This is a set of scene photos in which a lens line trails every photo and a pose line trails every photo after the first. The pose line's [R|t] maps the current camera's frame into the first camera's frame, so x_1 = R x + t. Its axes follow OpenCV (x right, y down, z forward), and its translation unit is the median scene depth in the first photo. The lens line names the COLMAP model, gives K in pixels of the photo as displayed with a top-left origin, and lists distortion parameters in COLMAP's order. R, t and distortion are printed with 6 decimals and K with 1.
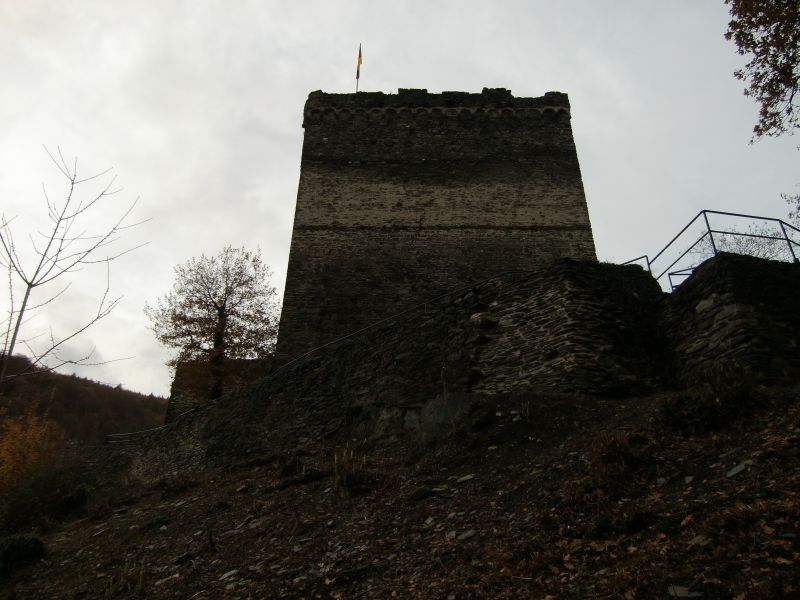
lens RADIAL K [[572.9, 0, 396.0], [0, 572.9, 300.6], [0, 0, 1]] dist [-0.072745, 0.079380]
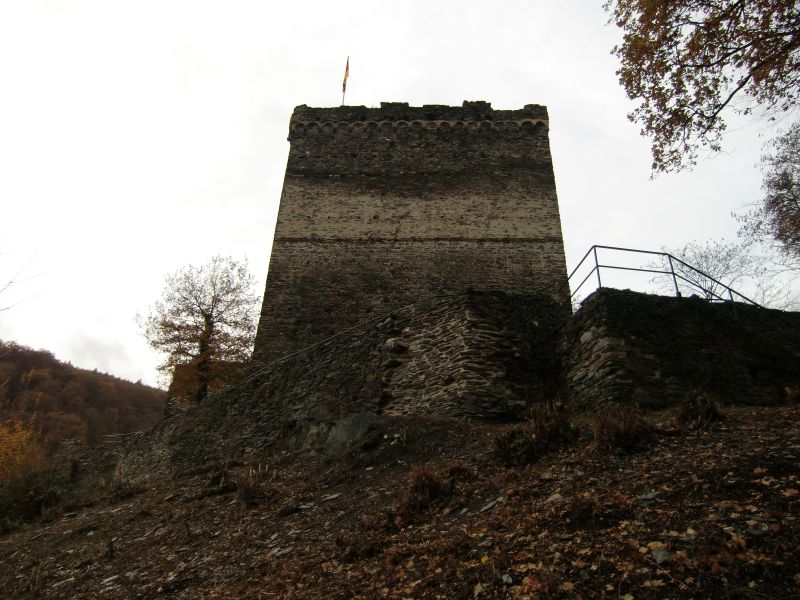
lens RADIAL K [[572.9, 0, 399.1], [0, 572.9, 300.4], [0, 0, 1]] dist [-0.072745, 0.079380]
pose [[0.999454, 0.004444, -0.032756, 0.083964], [-0.004249, 0.999973, 0.006009, -0.024346], [0.032781, -0.005867, 0.999445, -0.033135]]
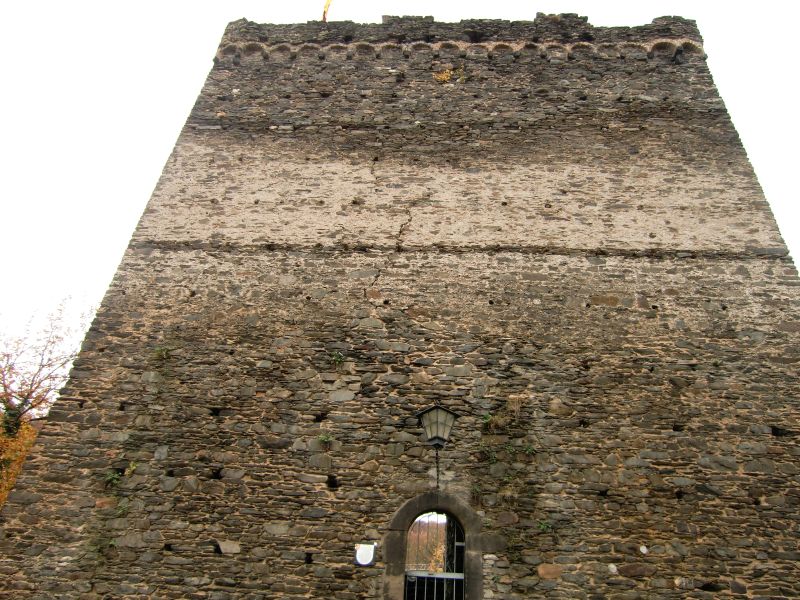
lens RADIAL K [[572.9, 0, 404.4], [0, 572.9, 296.1], [0, 0, 1]] dist [-0.072745, 0.079380]
pose [[0.997796, 0.022024, -0.062593, 0.076744], [-0.030181, 0.990722, -0.132513, -0.031334], [0.059094, 0.134110, 0.989203, 0.562642]]
